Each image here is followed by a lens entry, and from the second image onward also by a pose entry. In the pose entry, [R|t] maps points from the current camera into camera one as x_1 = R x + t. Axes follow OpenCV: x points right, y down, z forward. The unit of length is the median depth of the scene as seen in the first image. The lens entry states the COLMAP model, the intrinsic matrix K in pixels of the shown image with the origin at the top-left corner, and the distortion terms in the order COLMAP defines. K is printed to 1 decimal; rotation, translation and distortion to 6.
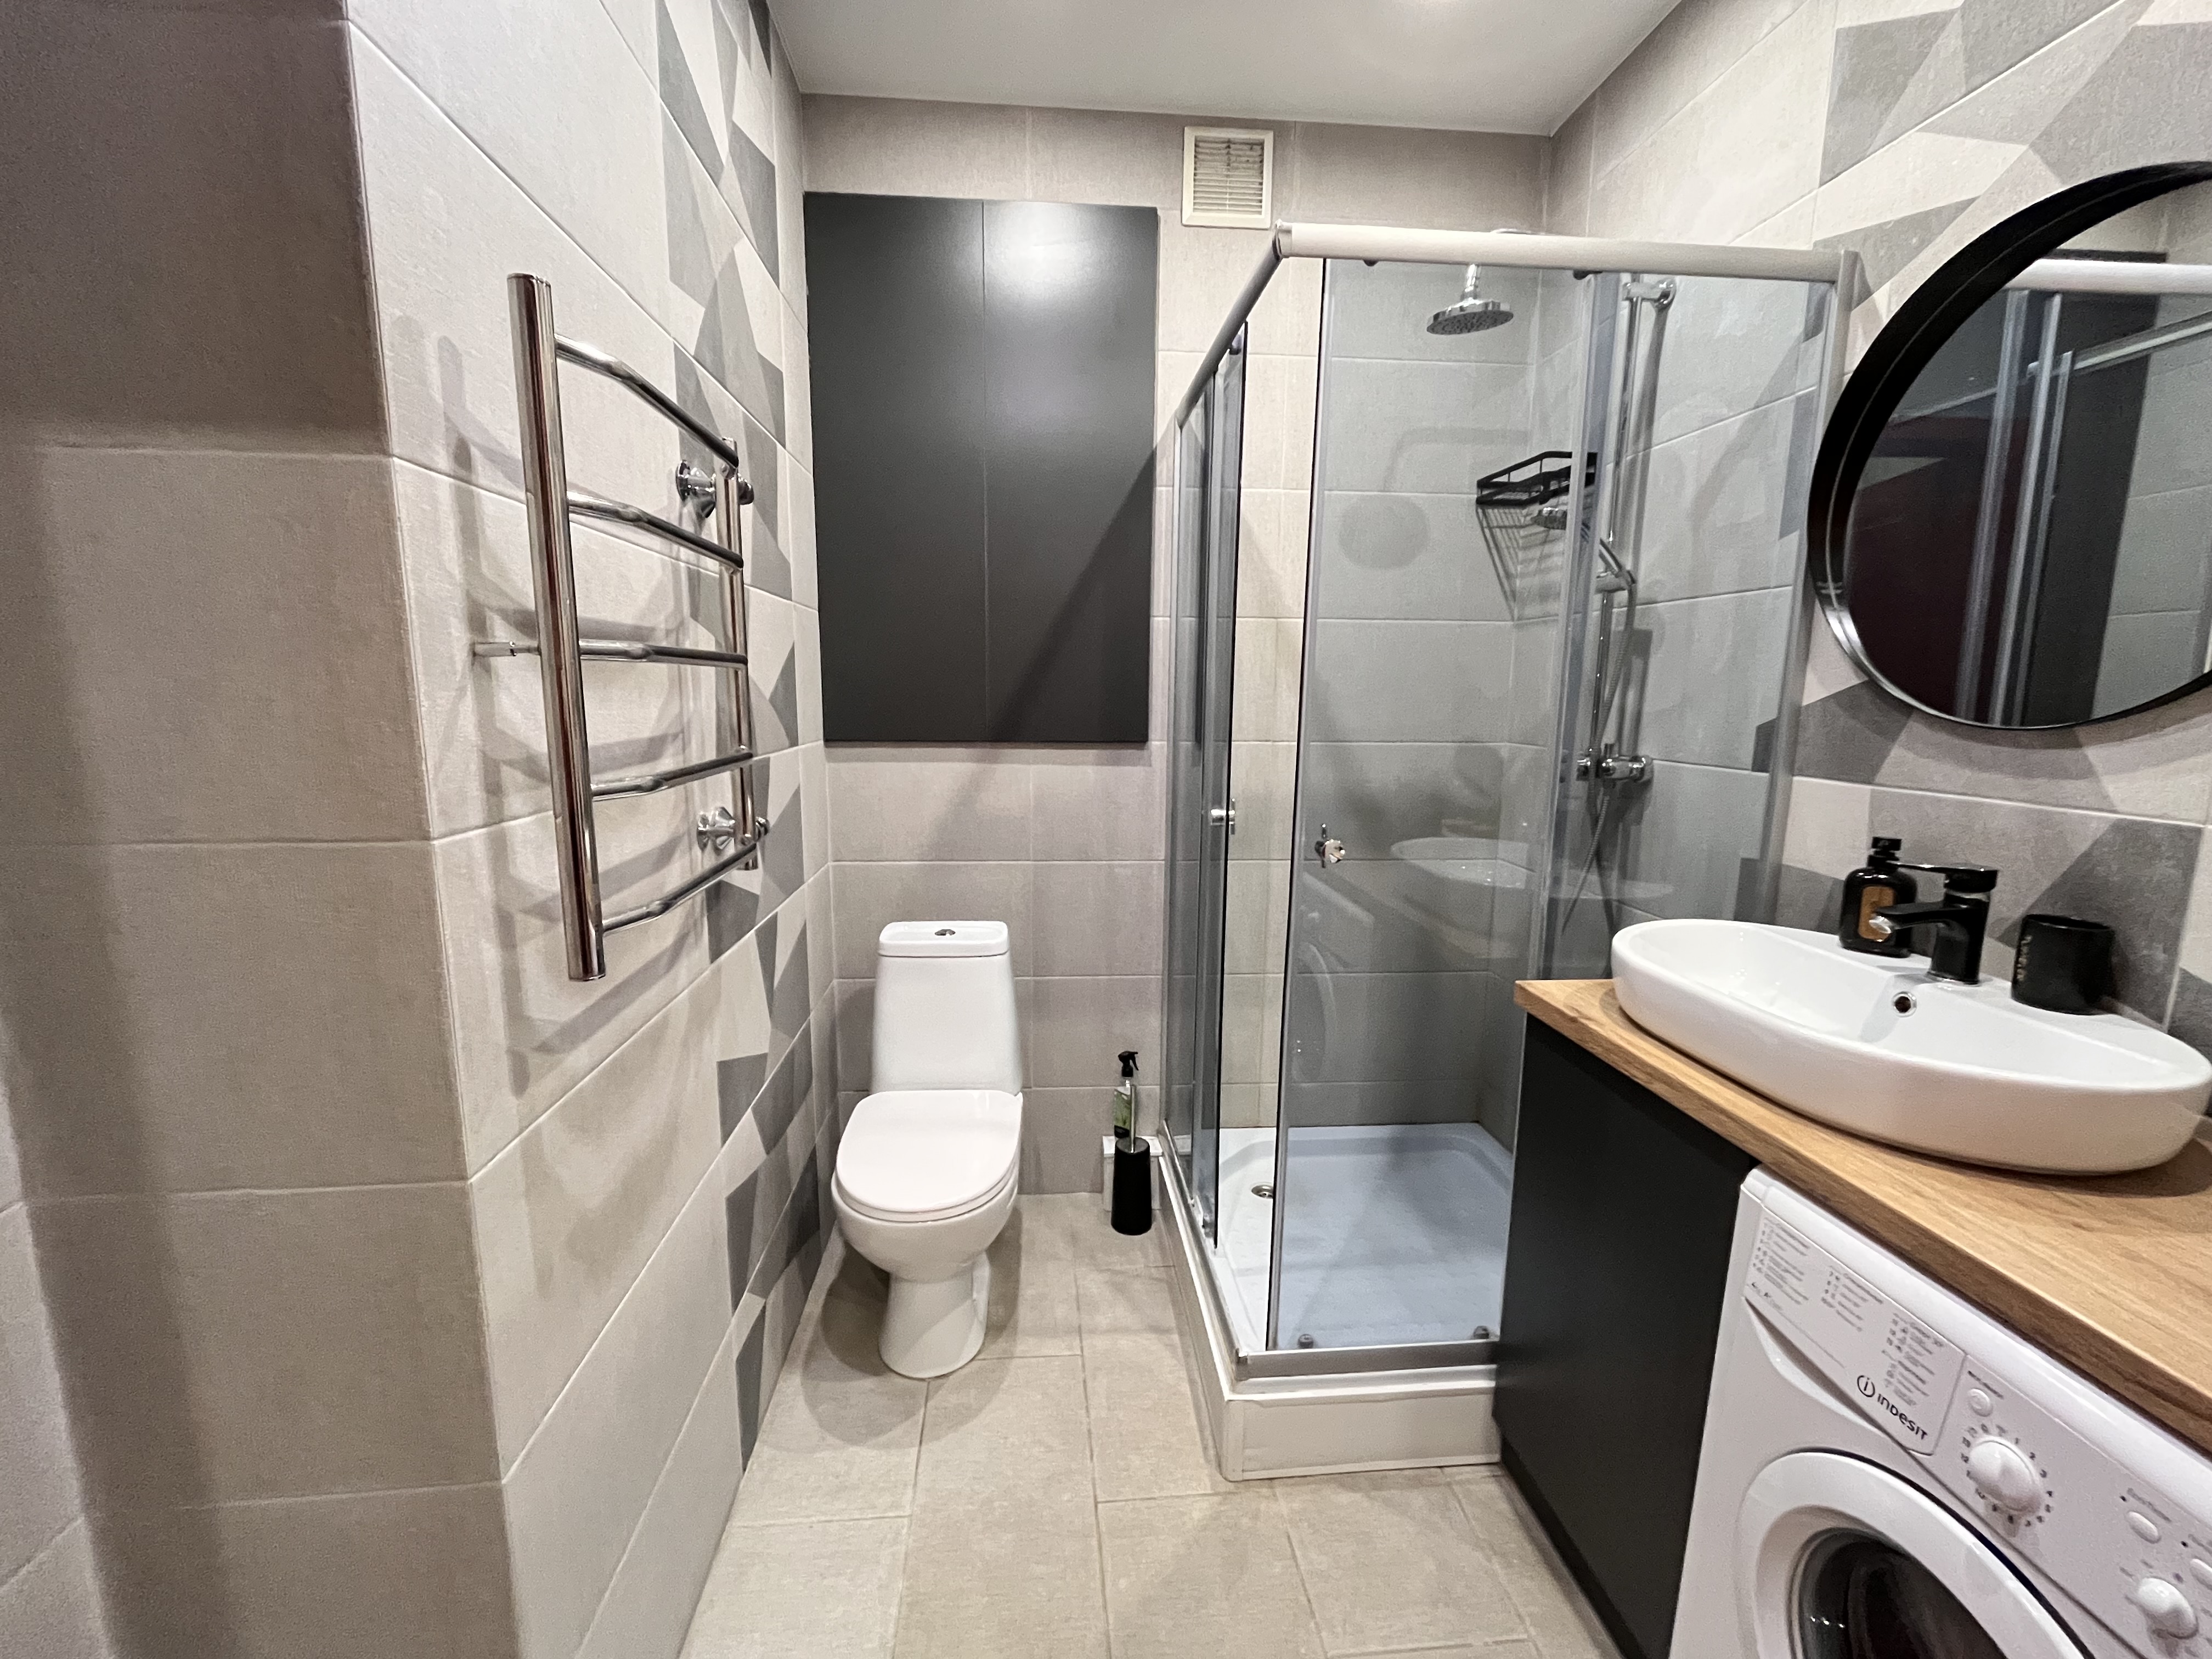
lens RADIAL K [[884.4, 0, 1106.0], [0, 884.4, 829.5], [0, 0, 1]] dist [-0.002121, -0.002851]
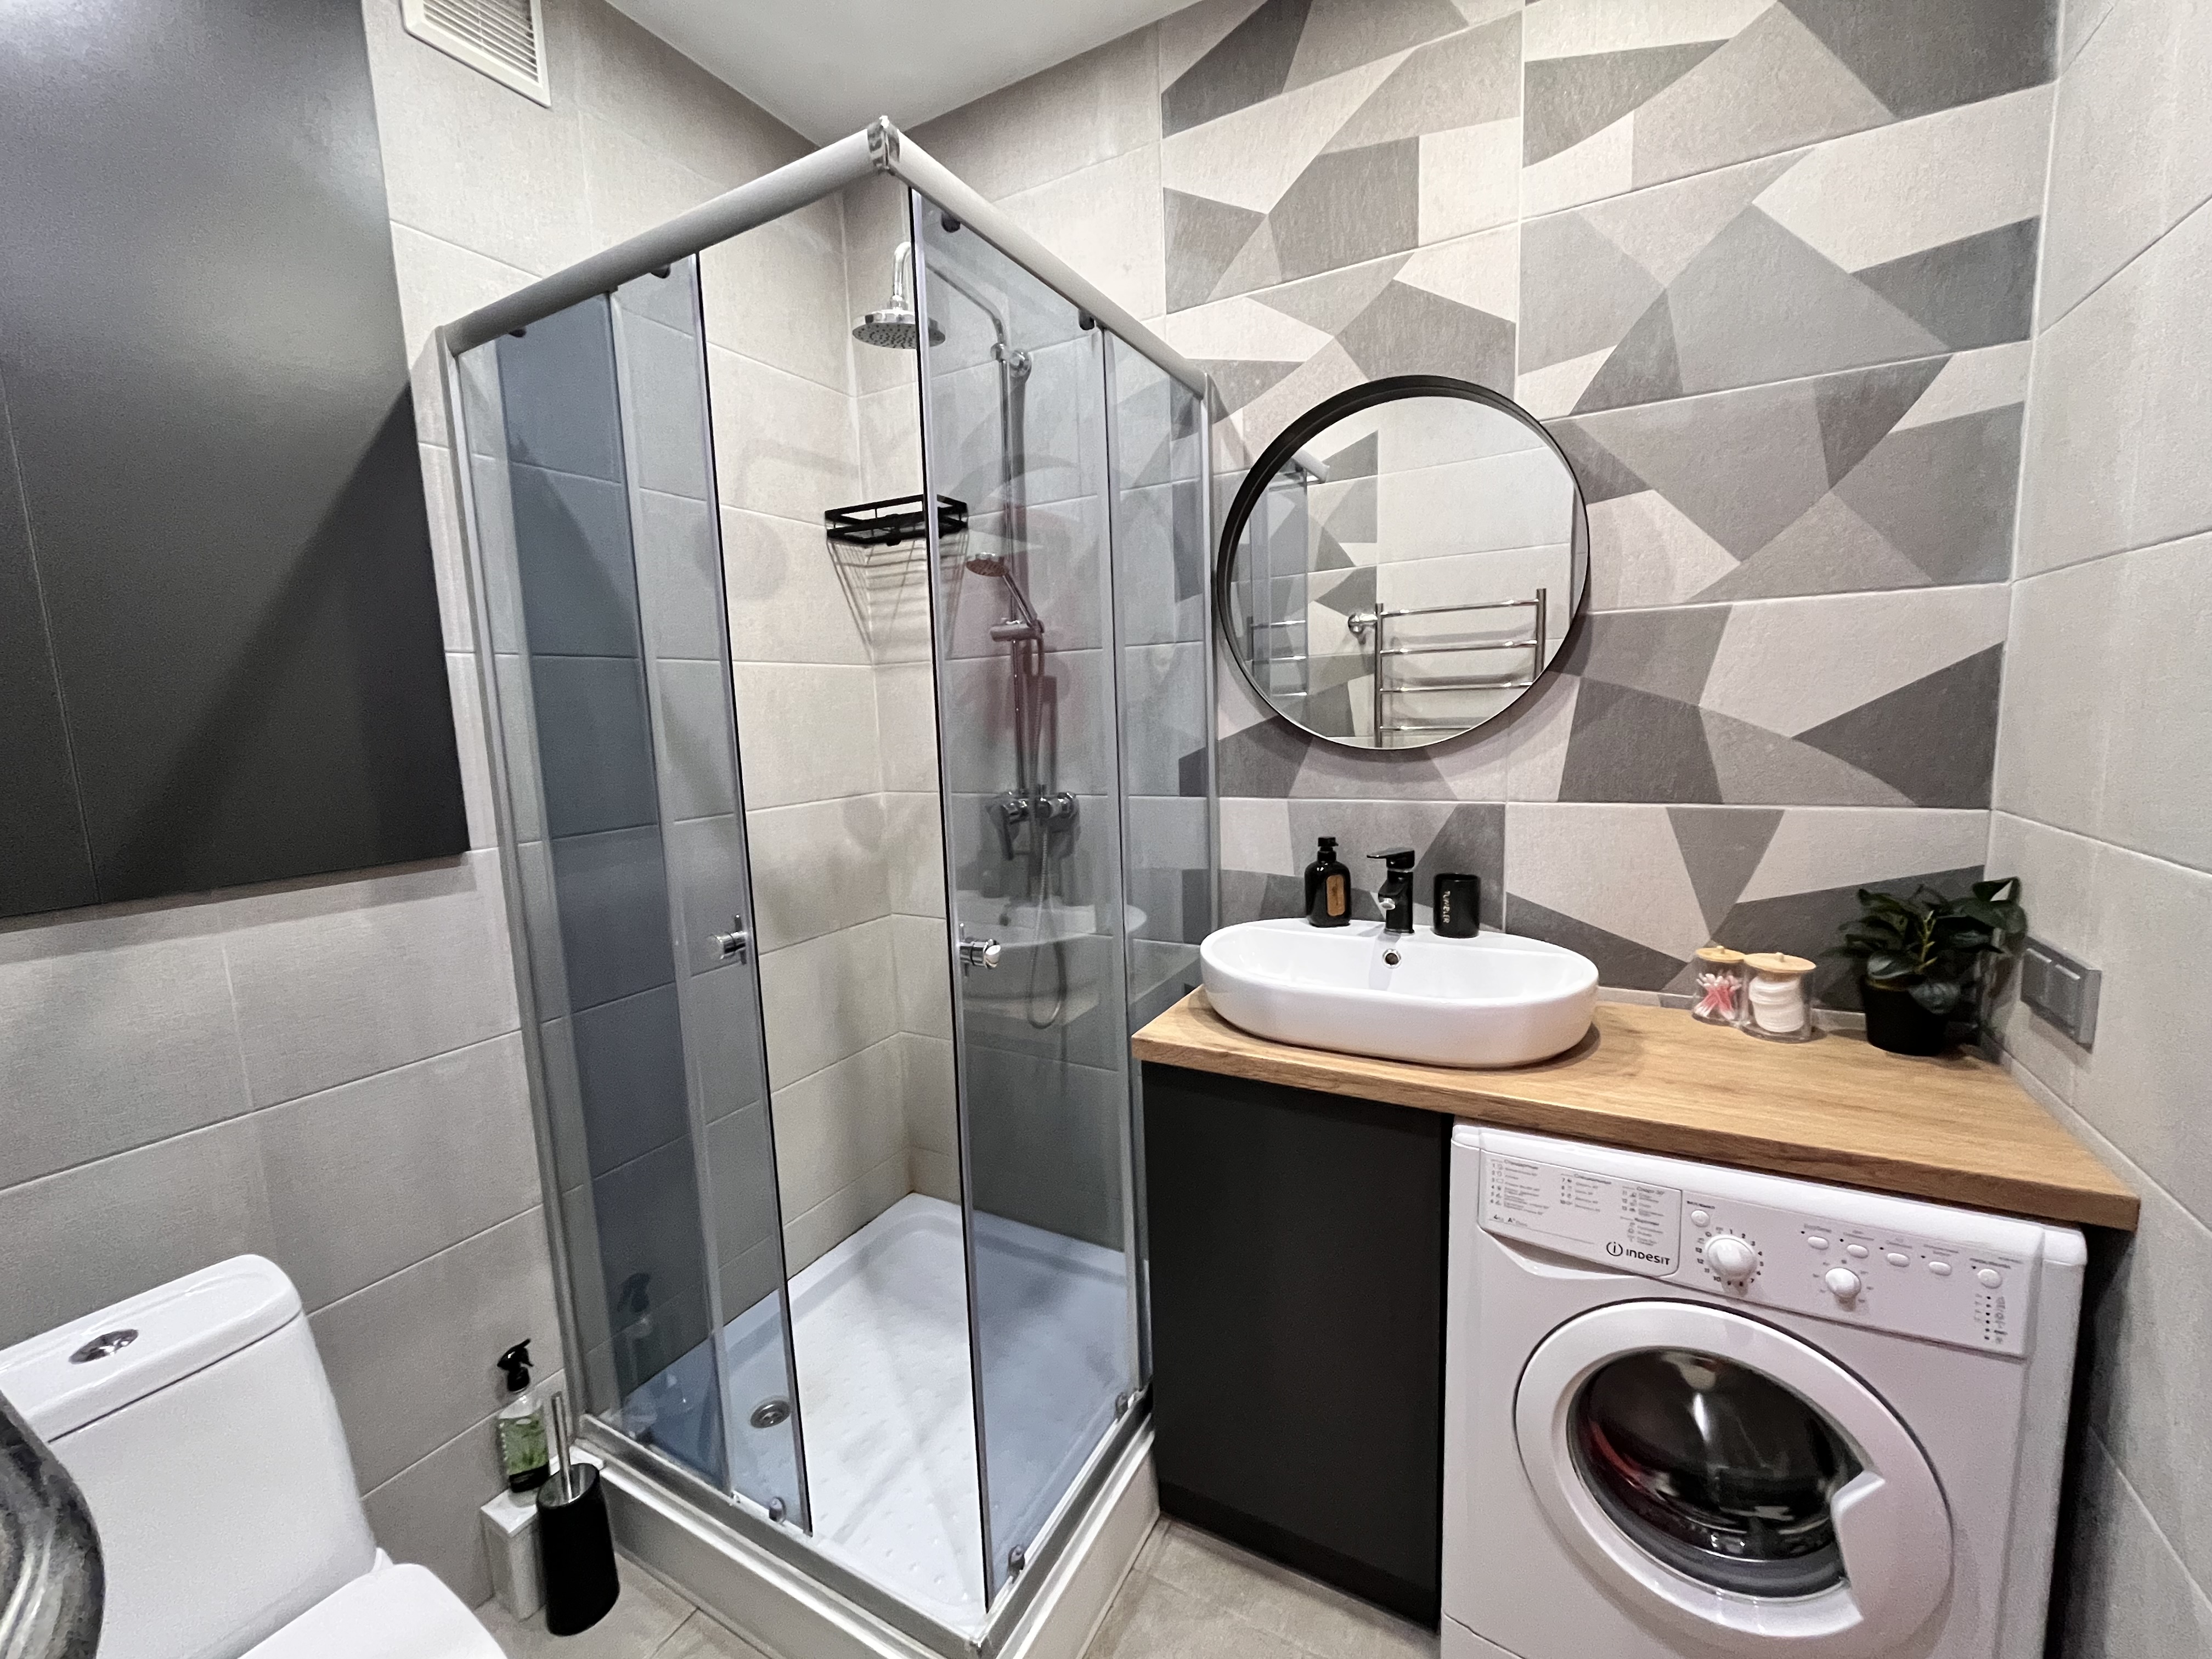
lens RADIAL K [[884.4, 0, 1106.0], [0, 884.4, 829.5], [0, 0, 1]] dist [-0.002121, -0.002851]
pose [[0.560081, -0.139367, 0.816631, -0.328684], [0.172191, 0.983804, 0.049801, -0.110204], [-0.810345, 0.112724, 0.575008, 0.451745]]
